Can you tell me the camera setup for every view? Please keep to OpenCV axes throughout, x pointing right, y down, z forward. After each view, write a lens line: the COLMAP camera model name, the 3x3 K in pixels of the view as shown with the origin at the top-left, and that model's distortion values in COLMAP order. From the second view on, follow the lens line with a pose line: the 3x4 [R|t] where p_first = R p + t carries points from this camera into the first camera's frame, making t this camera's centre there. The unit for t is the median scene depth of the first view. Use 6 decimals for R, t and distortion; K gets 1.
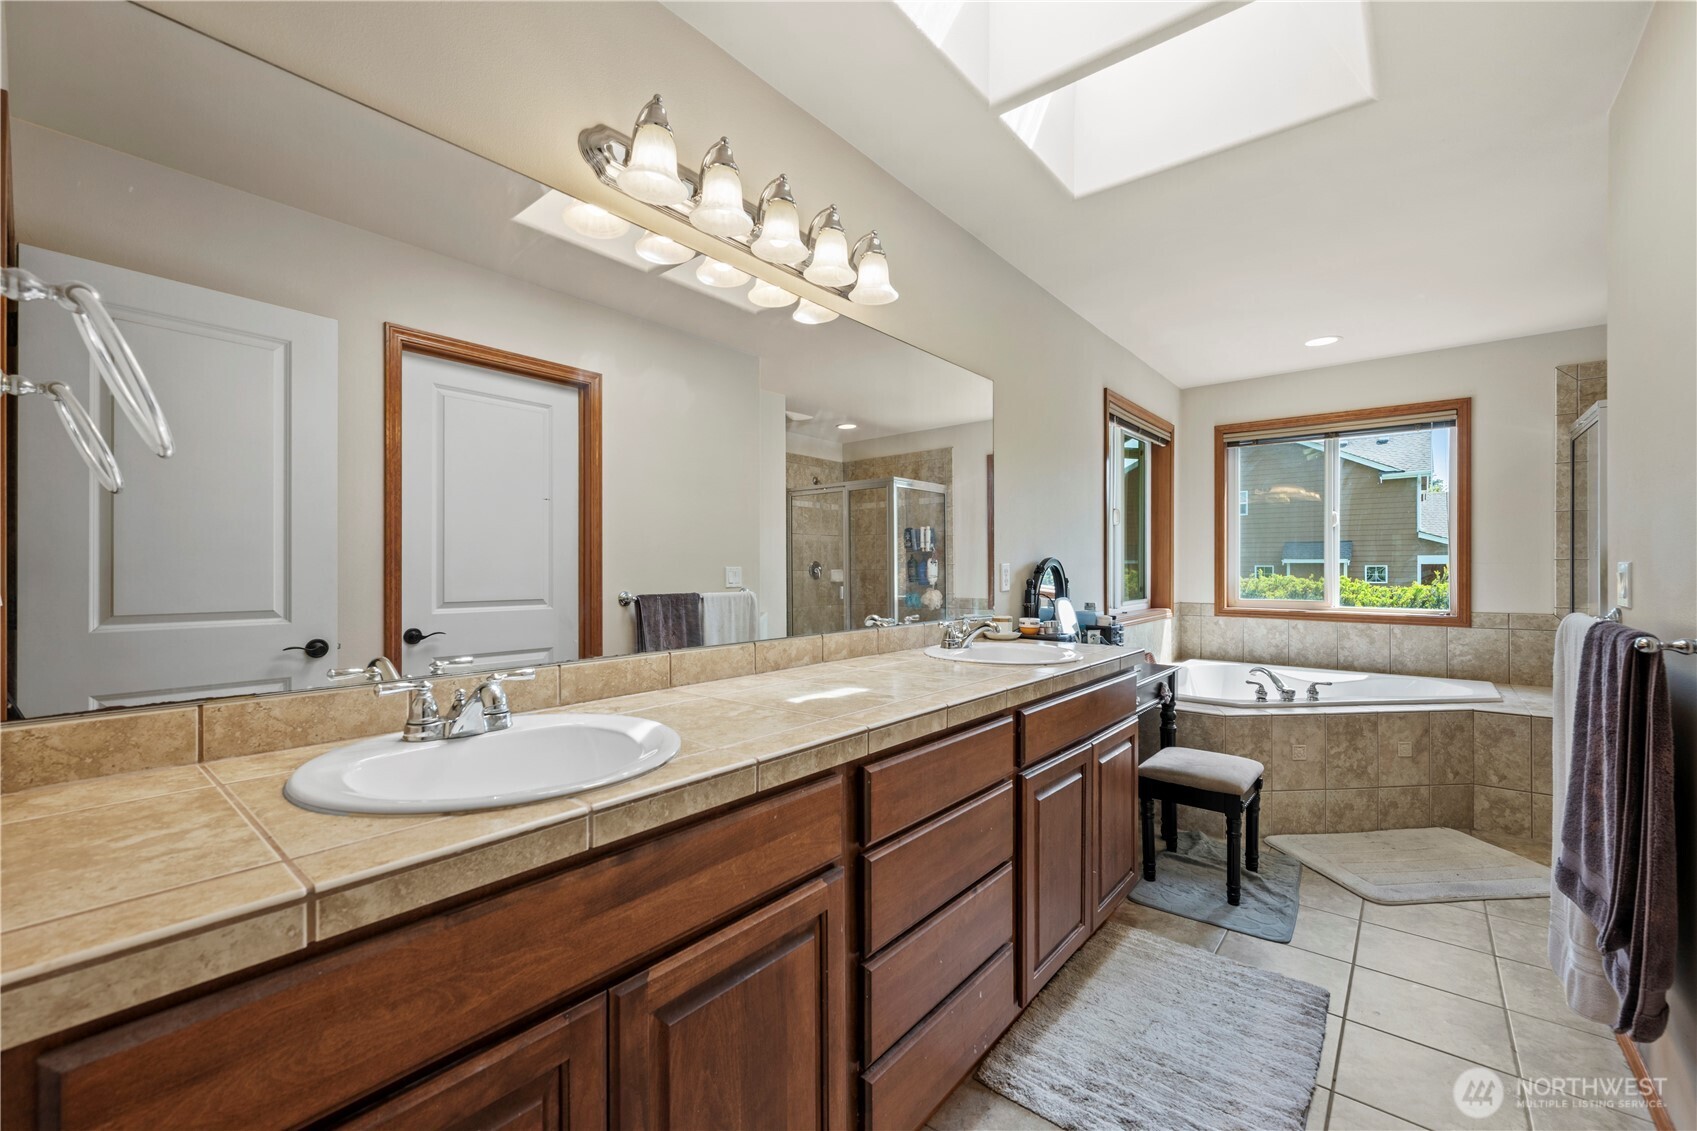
lens RADIAL K [[681.4, 0, 849.8], [0, 681.4, 568.5], [0, 0, 1]] dist [-0.003810, -0.000706]
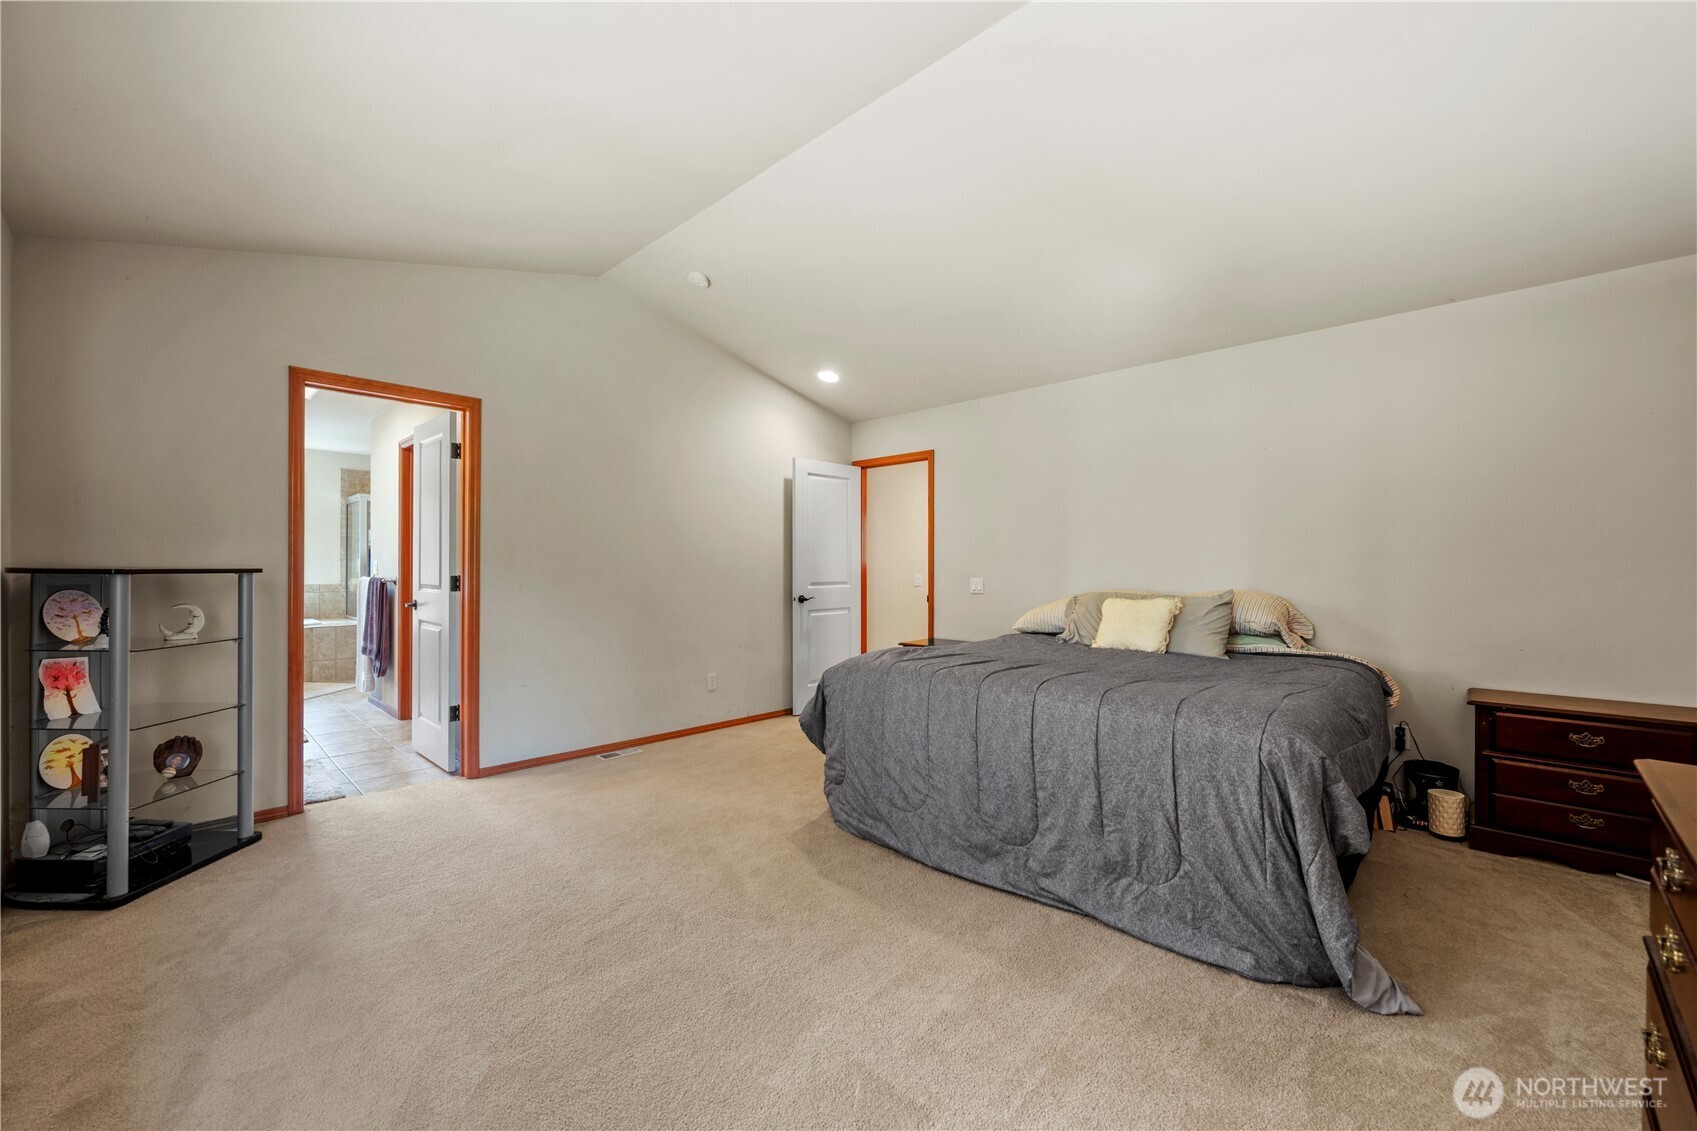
lens RADIAL K [[681.4, 0, 849.7], [0, 681.4, 562.9], [0, 0, 1]] dist [-0.003810, -0.000706]
pose [[0.073291, 0.003186, 0.997305, -0.861771], [-0.002859, 0.999991, -0.002984, 0.002549], [-0.997306, -0.002633, 0.073300, -0.669984]]
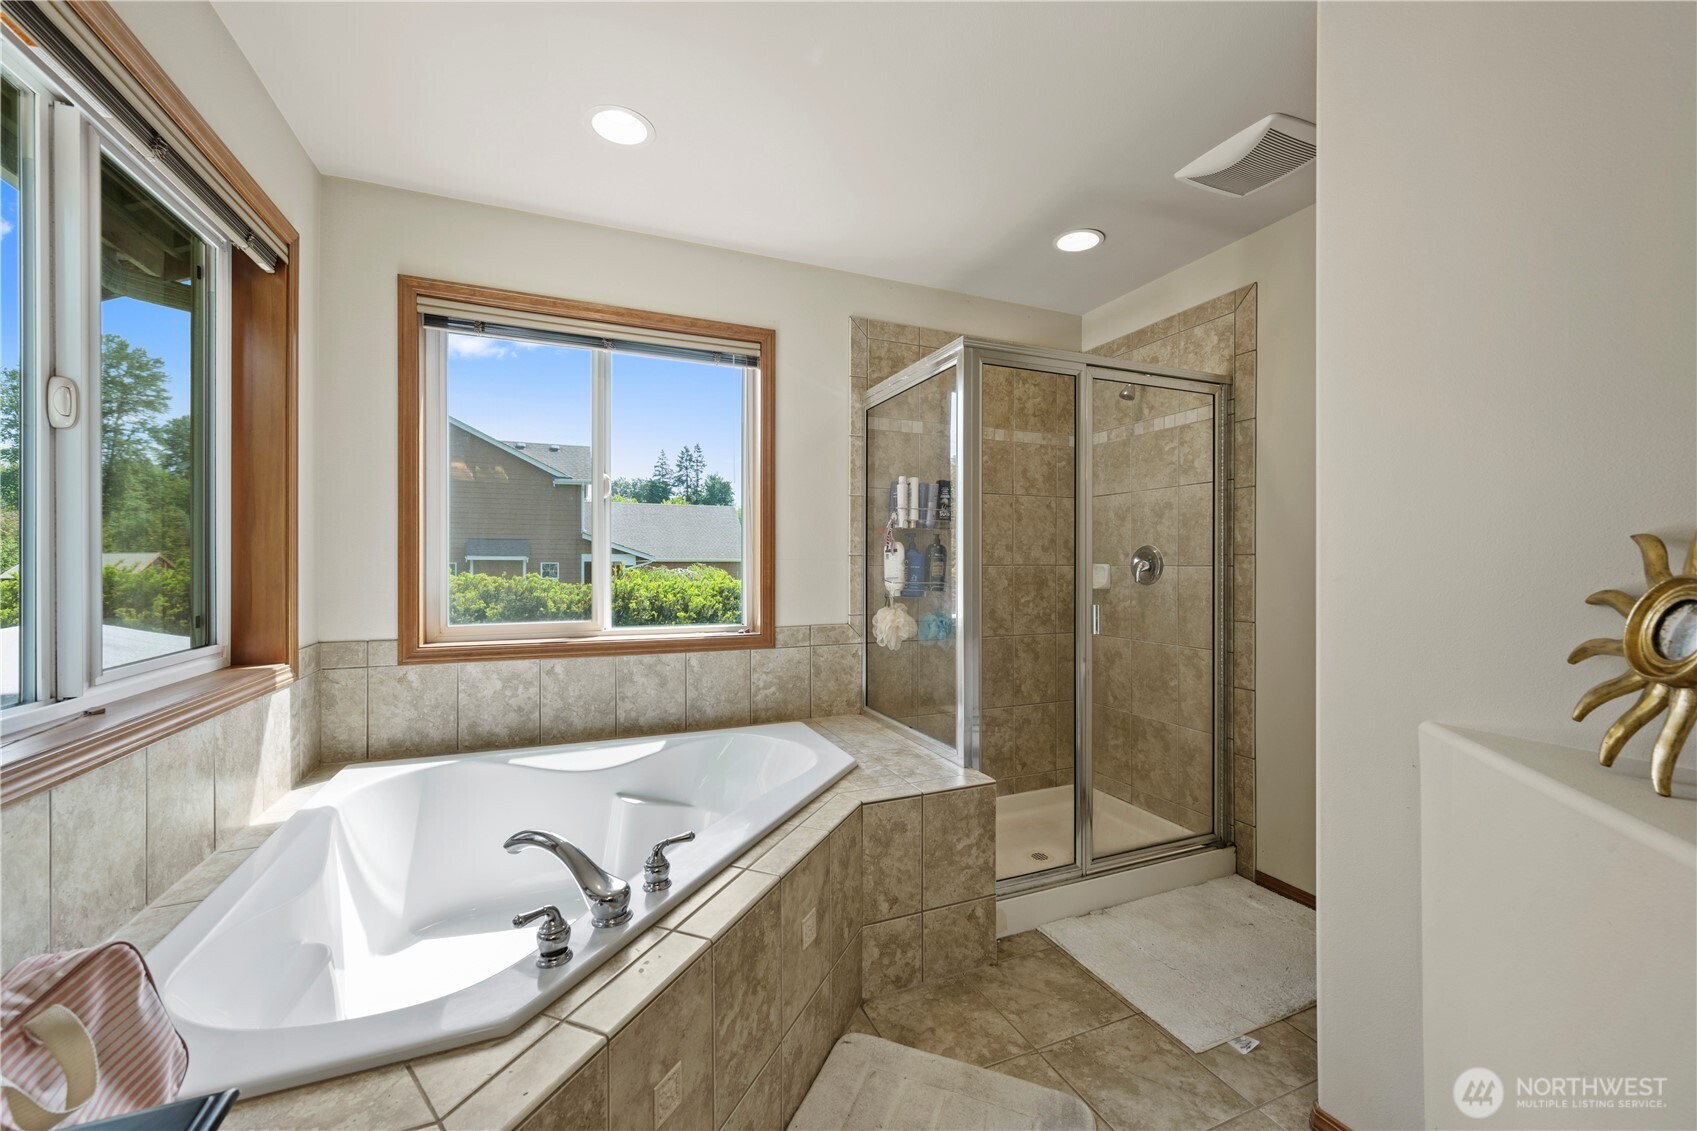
lens RADIAL K [[681.4, 0, 853.6], [0, 681.4, 565.0], [0, 0, 1]] dist [-0.003810, -0.000706]
pose [[0.462278, -0.000205, 0.886735, 0.288467], [0.000865, 1.000000, -0.000220, -0.001249], [-0.886735, 0.000869, 0.462278, 0.549215]]
